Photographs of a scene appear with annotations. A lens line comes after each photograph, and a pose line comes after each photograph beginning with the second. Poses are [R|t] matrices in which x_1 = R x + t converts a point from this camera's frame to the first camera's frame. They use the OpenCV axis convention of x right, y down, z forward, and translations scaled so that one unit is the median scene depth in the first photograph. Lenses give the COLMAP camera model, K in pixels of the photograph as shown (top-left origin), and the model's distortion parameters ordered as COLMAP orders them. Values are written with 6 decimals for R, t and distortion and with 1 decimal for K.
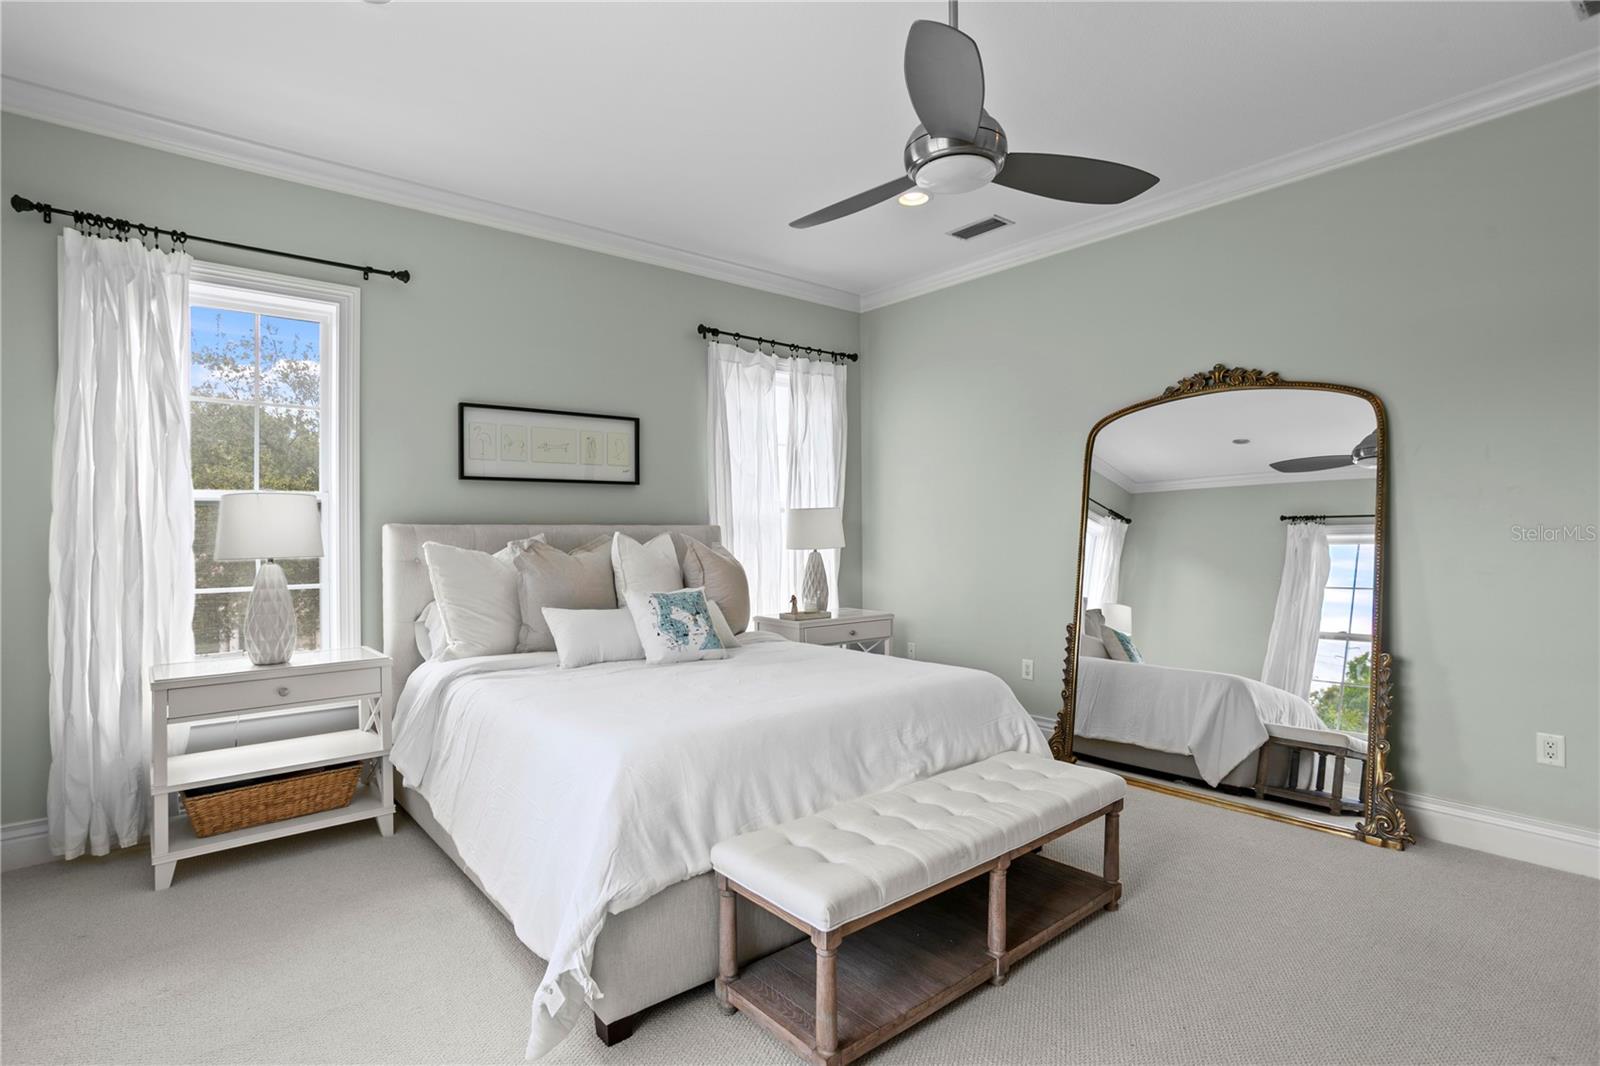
lens RADIAL K [[790.4, 0, 774.9], [0, 790.4, 531.9], [0, 0, 1]] dist [-0.030658, 0.000910]
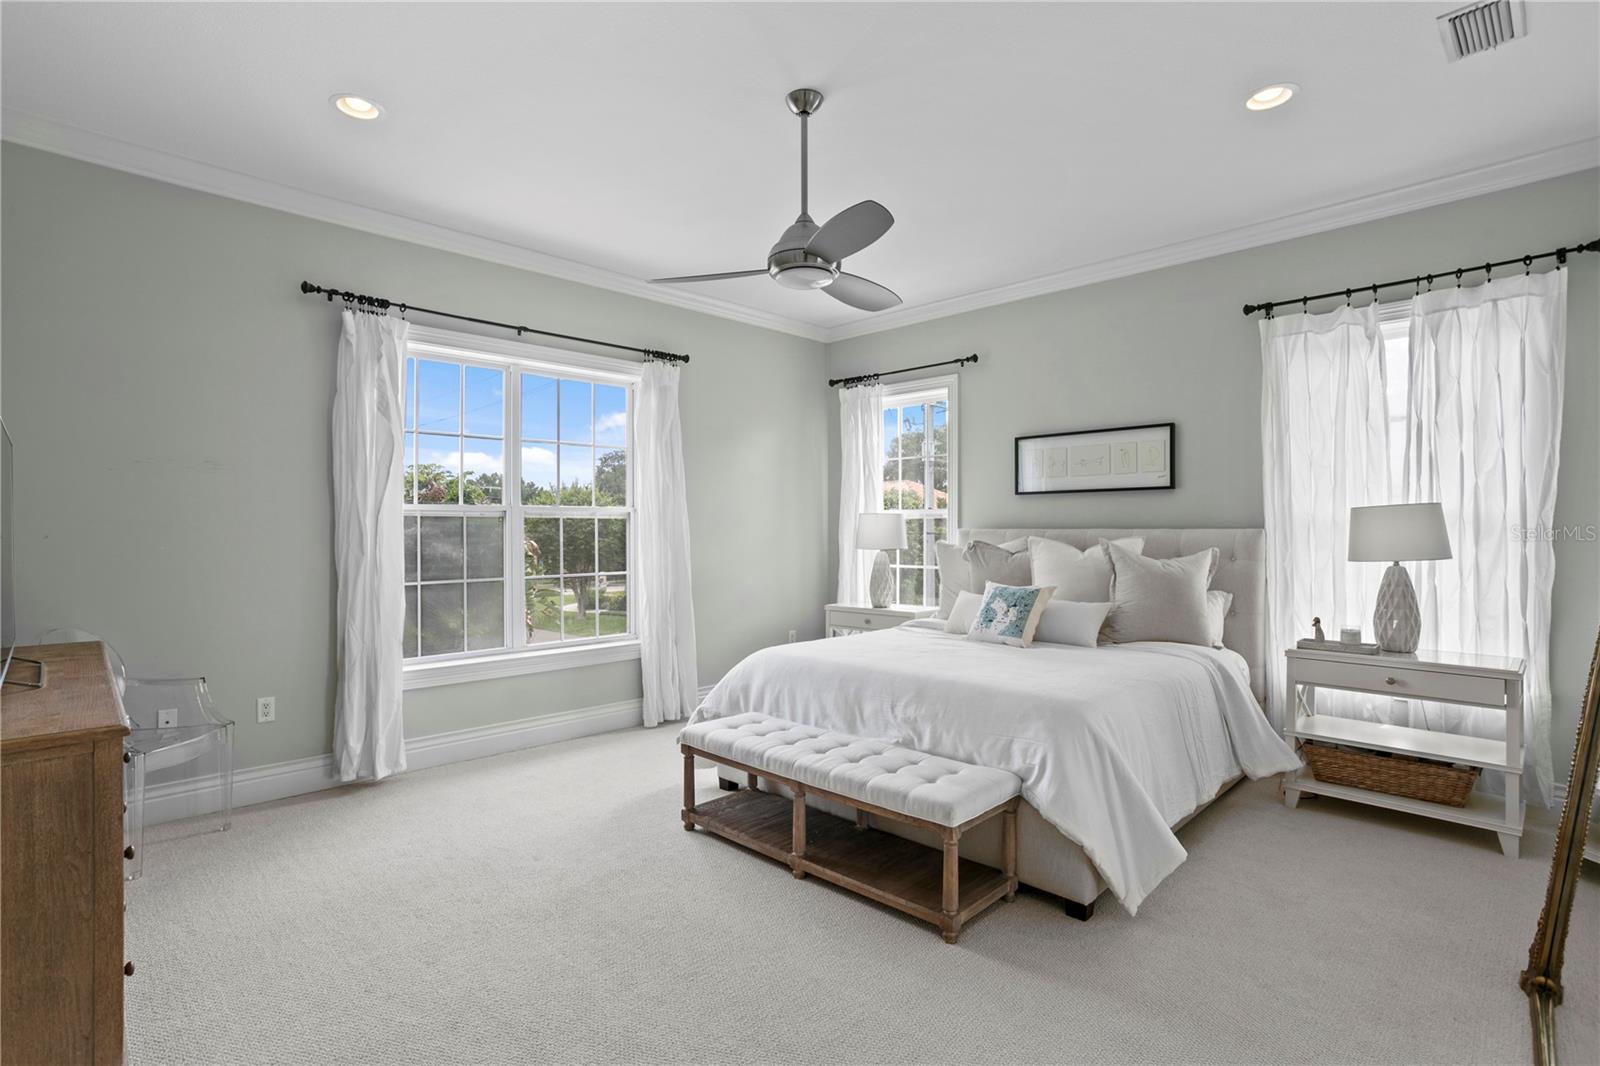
lens RADIAL K [[790.4, 0, 774.9], [0, 790.4, 531.9], [0, 0, 1]] dist [-0.030658, 0.000910]
pose [[0.085019, 0.008687, -0.996341, 0.906318], [0.000074, 0.999962, 0.008725, -0.015358], [0.996379, -0.000815, 0.085016, 0.473340]]
